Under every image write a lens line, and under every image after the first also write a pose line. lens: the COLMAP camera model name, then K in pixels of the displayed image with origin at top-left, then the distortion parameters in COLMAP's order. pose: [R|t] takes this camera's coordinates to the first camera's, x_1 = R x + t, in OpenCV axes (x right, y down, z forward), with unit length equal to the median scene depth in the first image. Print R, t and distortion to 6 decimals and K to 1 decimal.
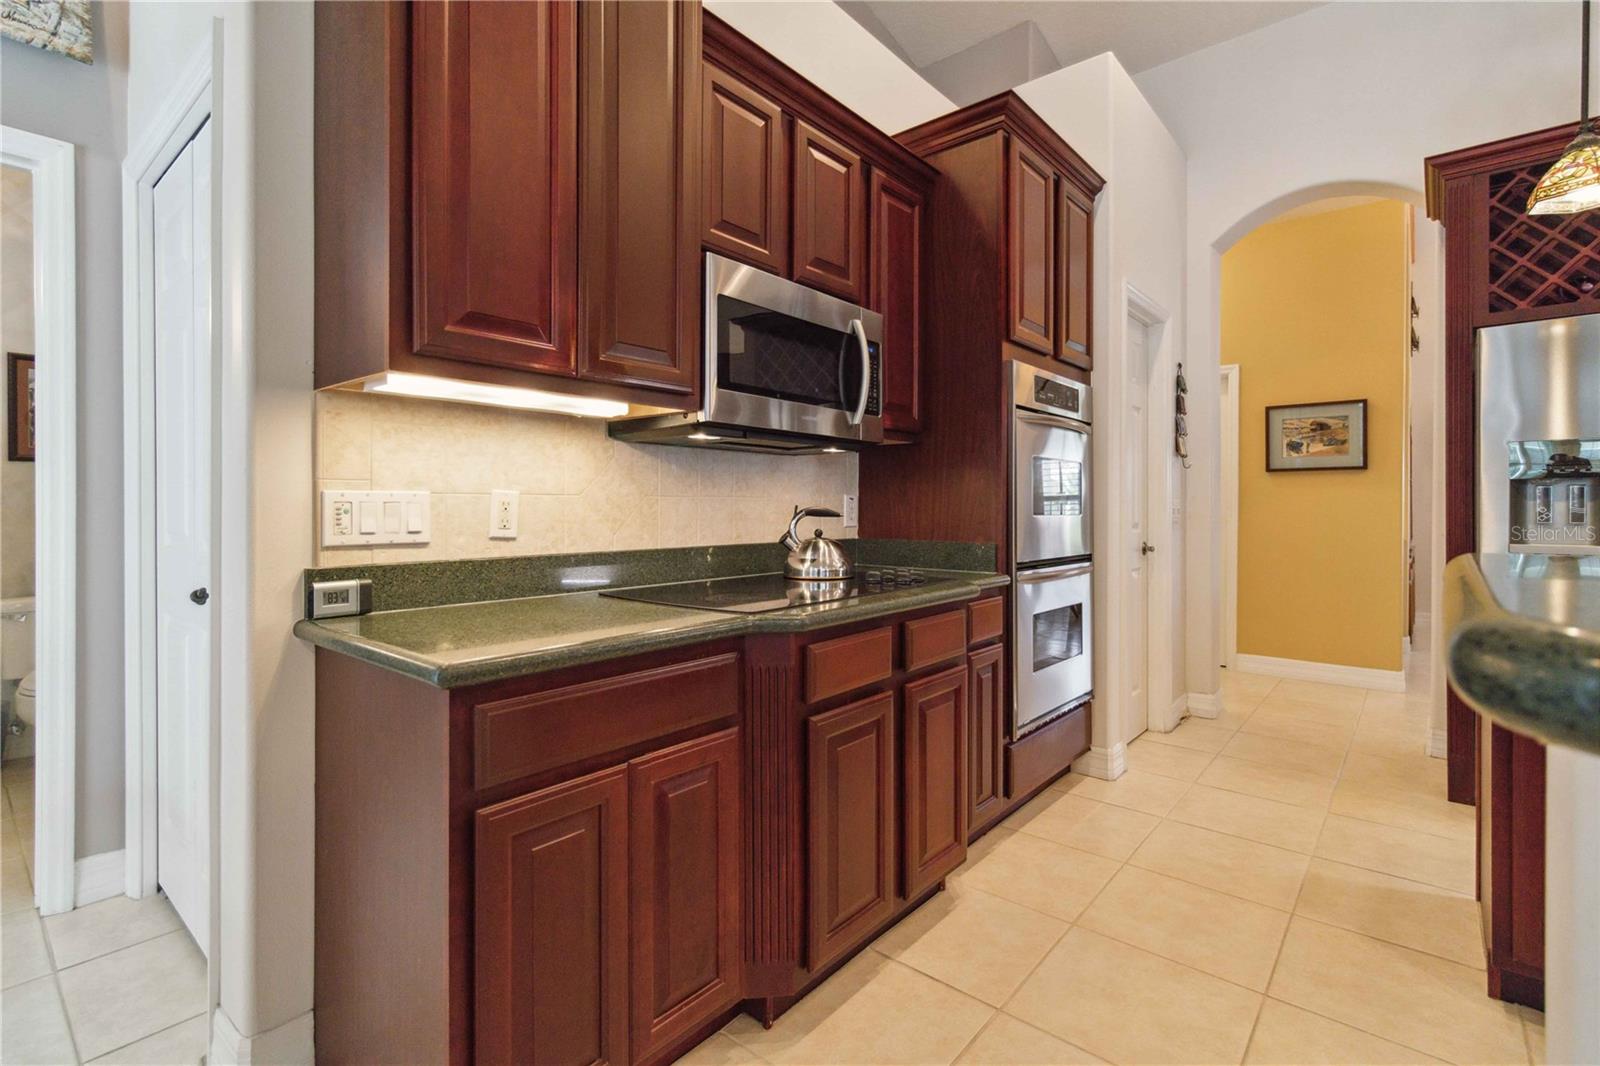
lens RADIAL K [[749.0, 0, 806.3], [0, 749.0, 507.5], [0, 0, 1]] dist [0.003278, 0.000211]
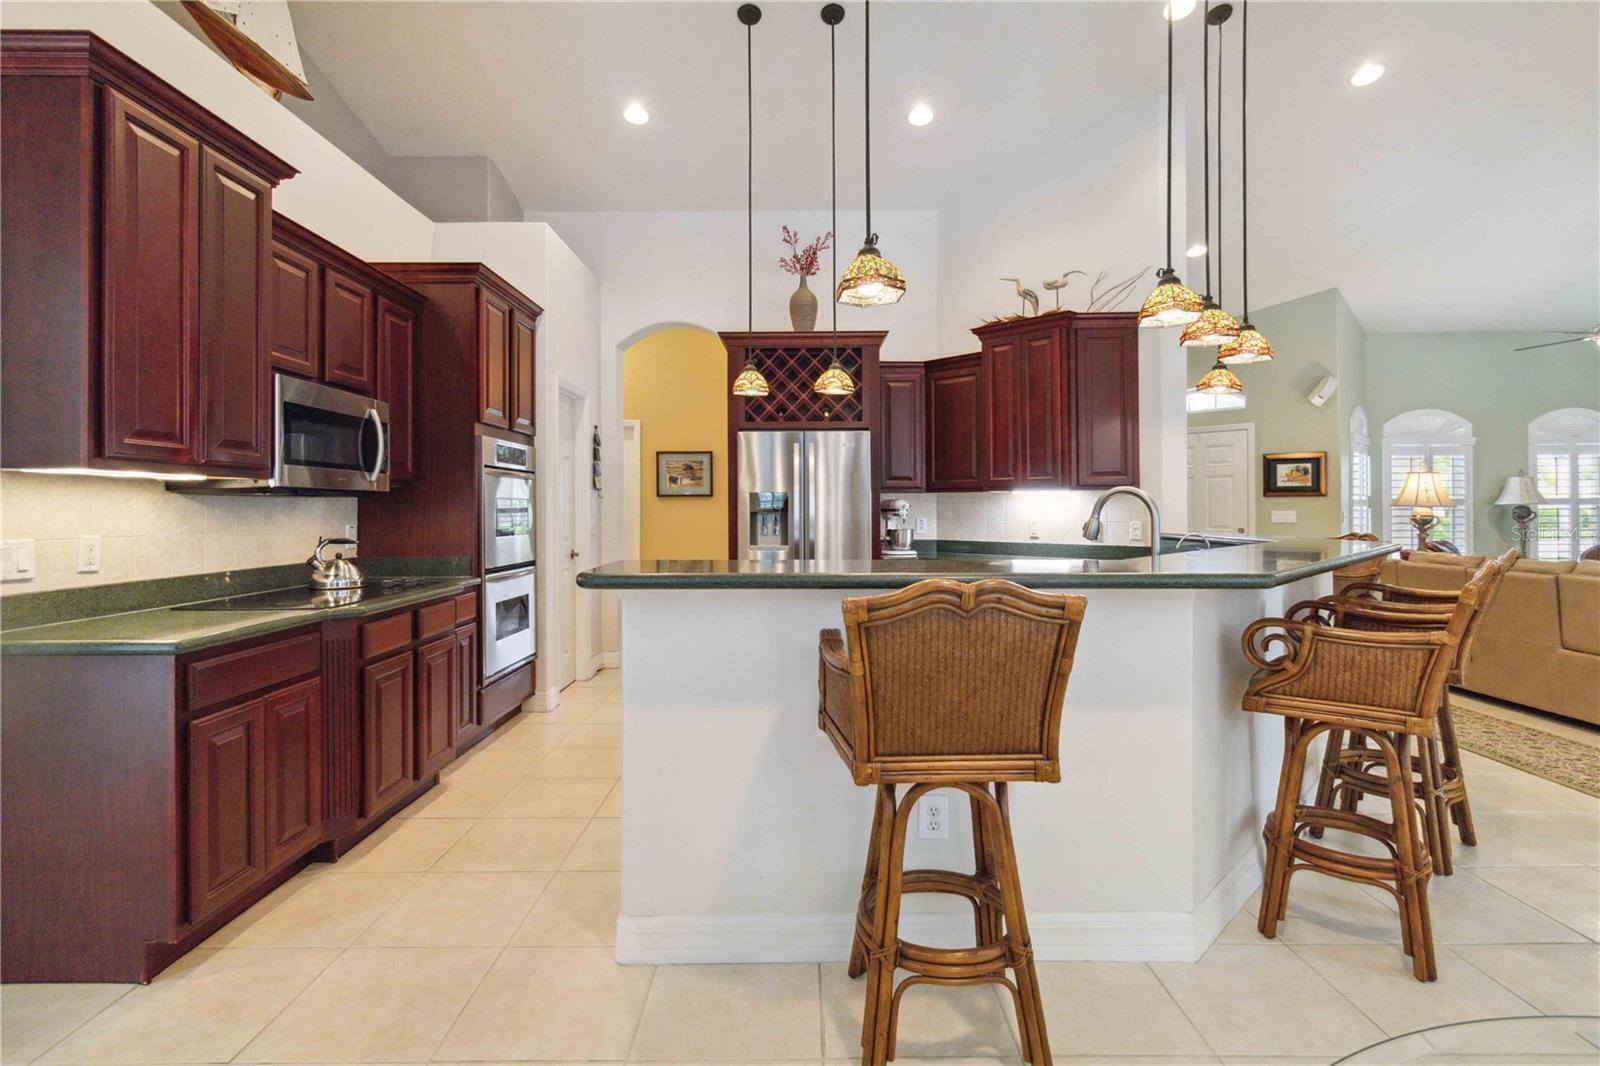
lens RADIAL K [[749.0, 0, 806.3], [0, 749.0, 507.5], [0, 0, 1]] dist [0.003278, 0.000211]
pose [[0.761638, -0.001157, 0.648002, -0.227289], [0.004107, 0.999987, -0.003042, -0.048291], [-0.647990, 0.004978, 0.761633, -0.636023]]
